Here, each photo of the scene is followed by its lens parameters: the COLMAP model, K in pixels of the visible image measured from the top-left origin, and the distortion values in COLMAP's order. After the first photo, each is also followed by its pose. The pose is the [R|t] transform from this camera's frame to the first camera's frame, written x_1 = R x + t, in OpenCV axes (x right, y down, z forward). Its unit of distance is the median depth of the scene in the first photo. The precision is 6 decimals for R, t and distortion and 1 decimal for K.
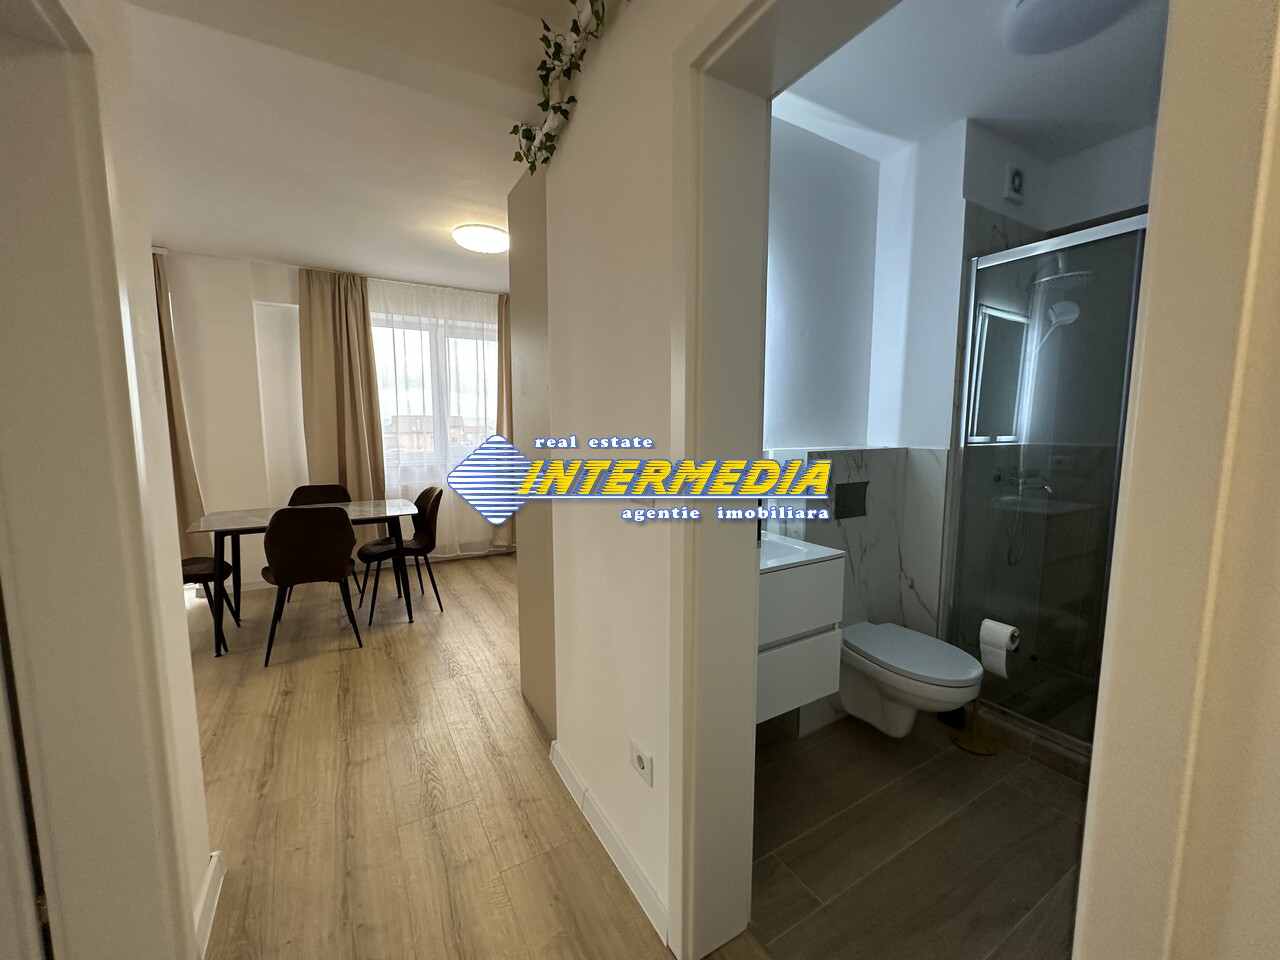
lens RADIAL K [[507.3, 0, 641.2], [0, 507.3, 482.0], [0, 0, 1]] dist [-0.001876, 0.000608]
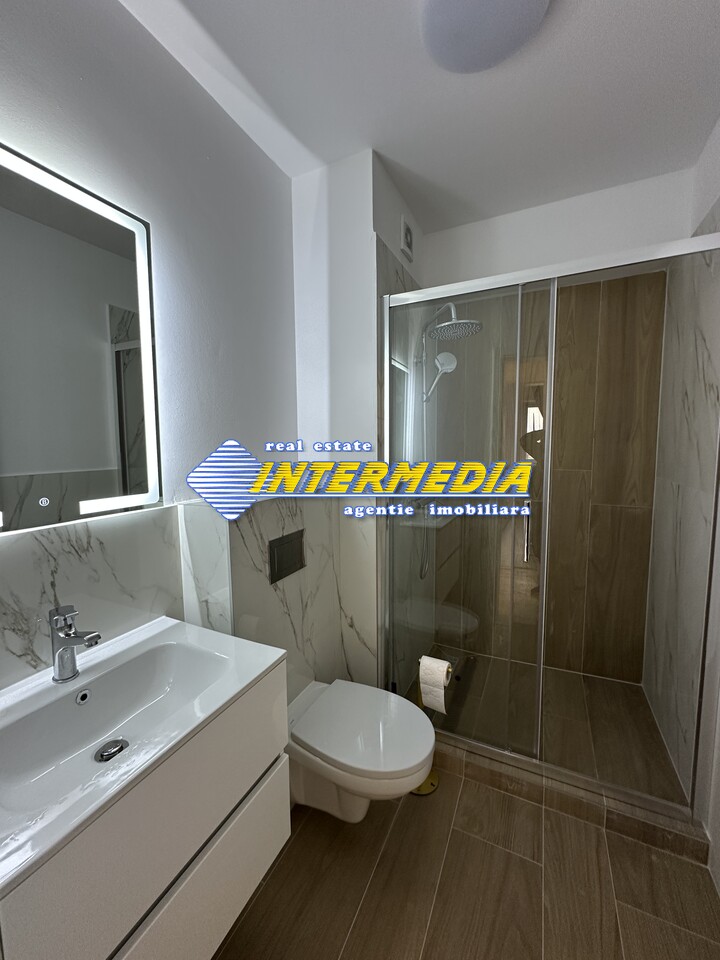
lens RADIAL K [[380.5, 0, 360.5], [0, 380.5, 478.4], [0, 0, 1]] dist [-0.001876, 0.000608]
pose [[0.829740, -0.058441, 0.555082, 0.169981], [0.069024, 0.997613, 0.001854, -0.082387], [-0.553866, 0.036776, 0.831793, 0.400780]]
